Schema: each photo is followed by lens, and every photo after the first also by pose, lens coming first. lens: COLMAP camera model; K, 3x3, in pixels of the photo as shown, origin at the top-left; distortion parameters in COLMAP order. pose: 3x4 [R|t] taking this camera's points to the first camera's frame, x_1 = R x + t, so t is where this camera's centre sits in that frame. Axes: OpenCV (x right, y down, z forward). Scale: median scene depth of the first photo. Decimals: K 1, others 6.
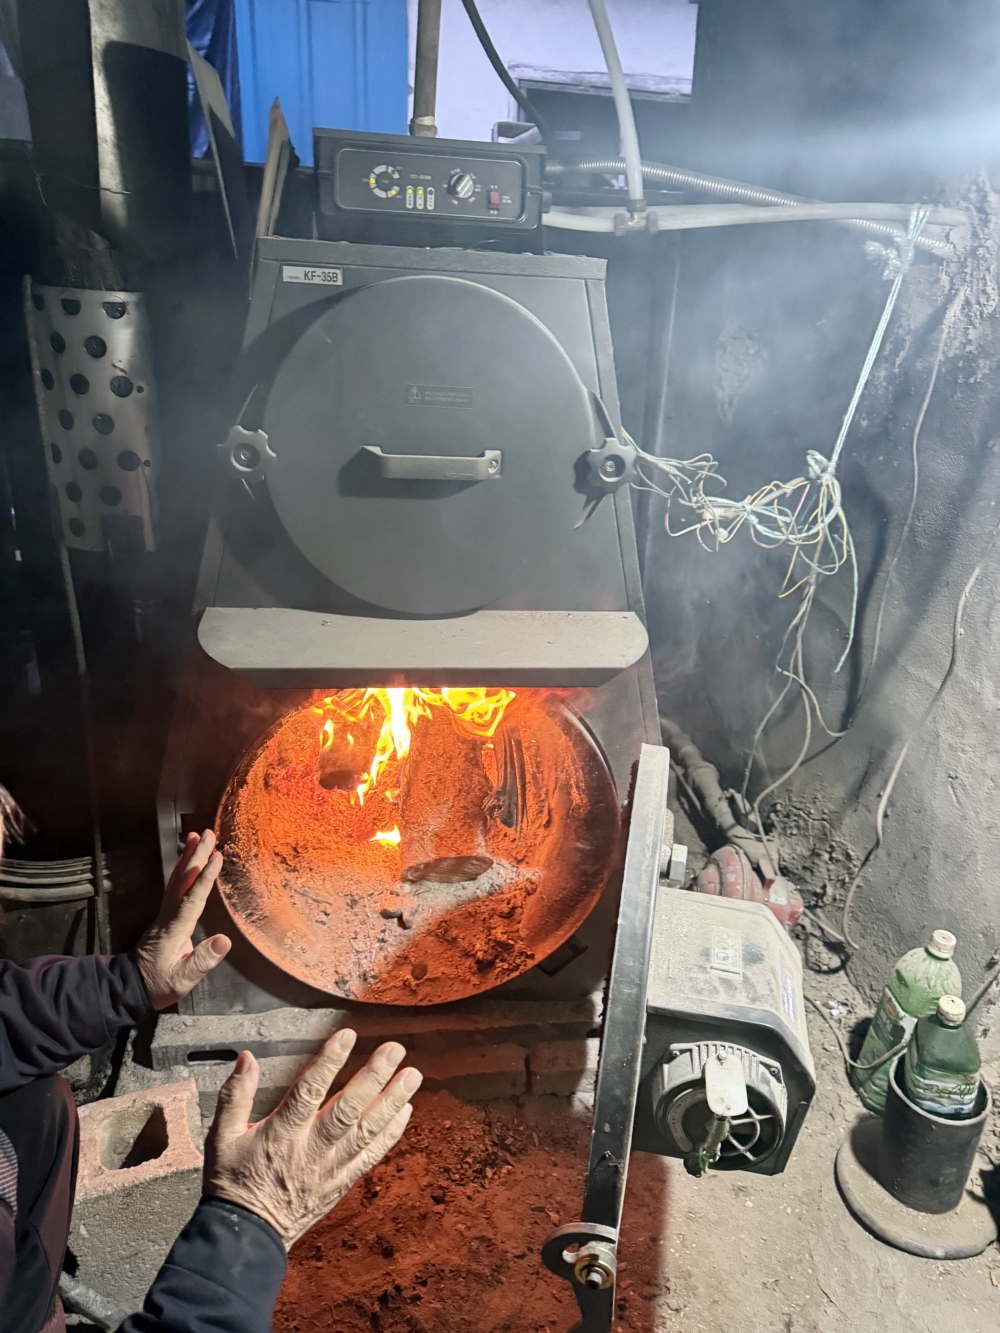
lens RADIAL K [[959.8, 0, 511.6], [0, 959.8, 660.5], [0, 0, 1]] dist [0.016416, -0.028685]
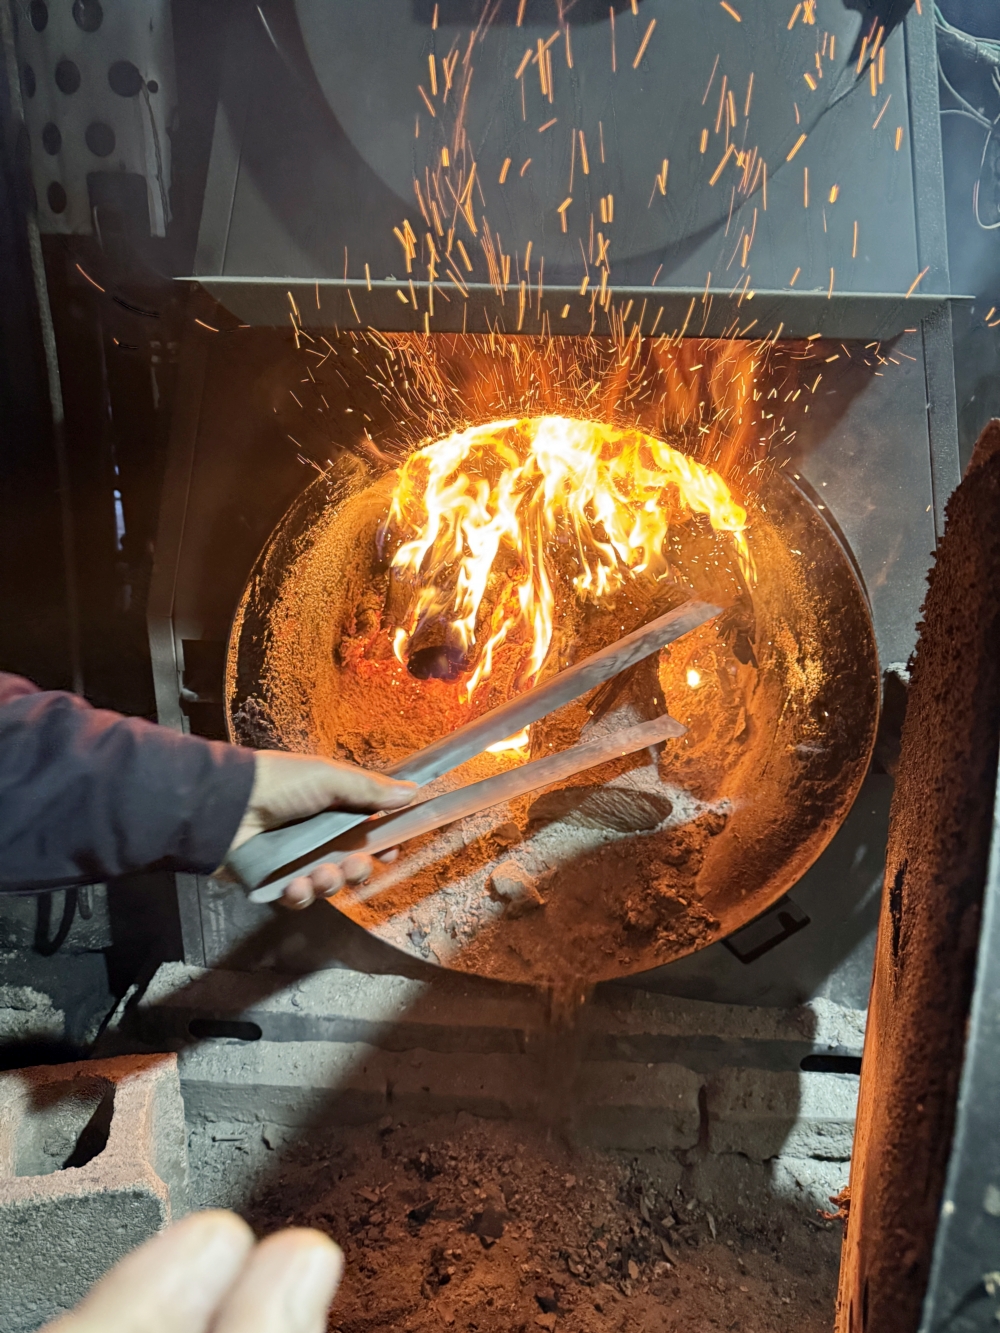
lens RADIAL K [[959.8, 0, 496.7], [0, 959.8, 672.2], [0, 0, 1]] dist [0.016416, -0.028685]
pose [[0.982621, 0.038556, -0.181573, -0.012529], [-0.047568, 0.997829, -0.045543, 0.186428], [0.179423, 0.053389, 0.982322, 0.365580]]
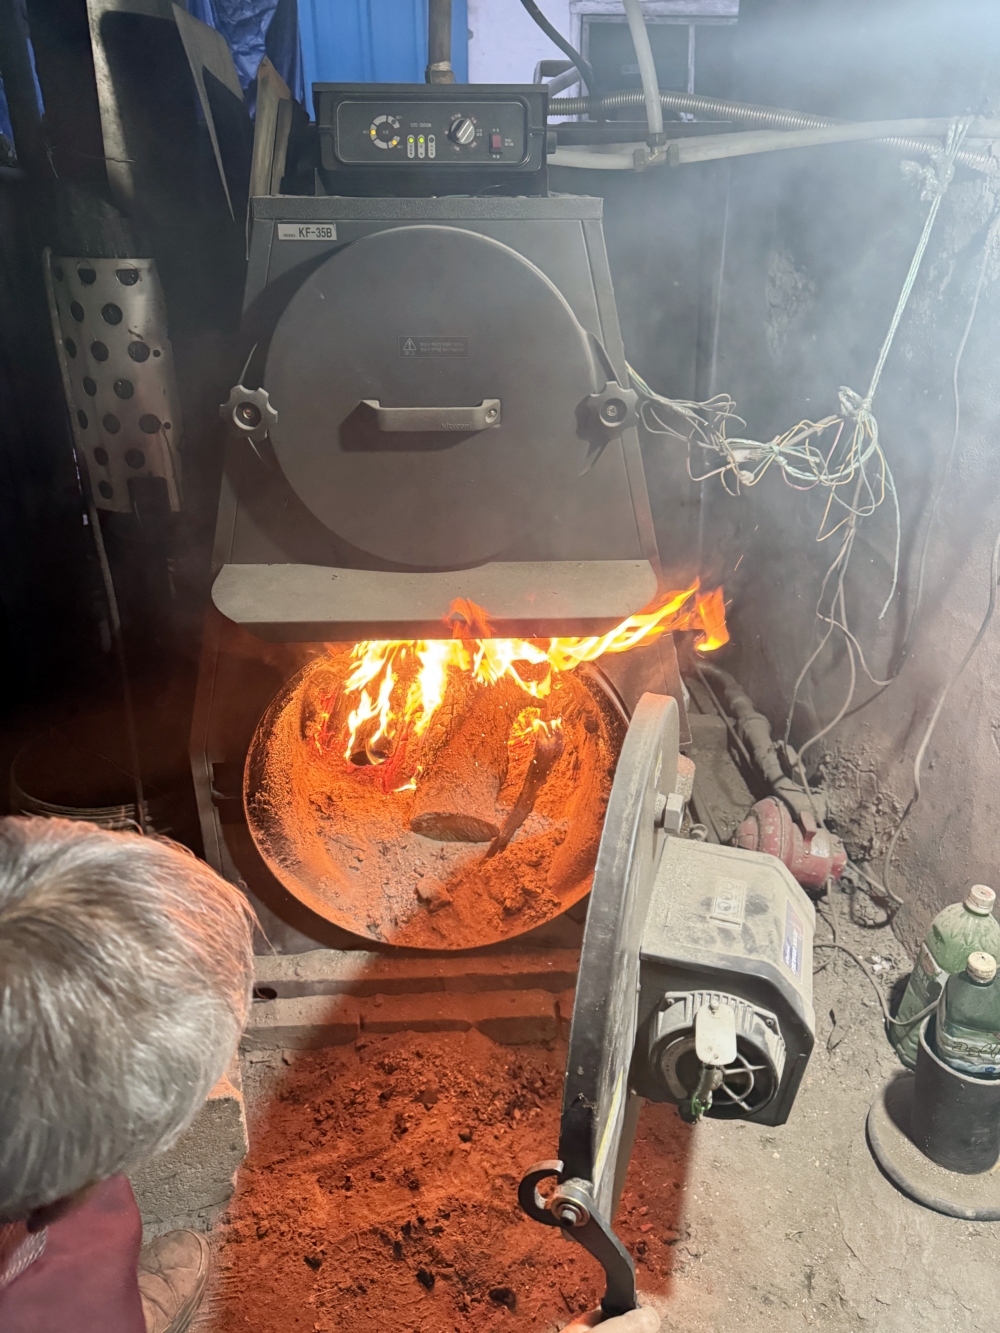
lens RADIAL K [[959.8, 0, 492.0], [0, 959.8, 647.5], [0, 0, 1]] dist [0.016416, -0.028685]
pose [[0.993962, -0.011903, -0.109077, 0.066907], [0.015668, 0.999308, 0.033727, 0.003452], [0.108600, -0.035232, 0.993461, 0.001828]]
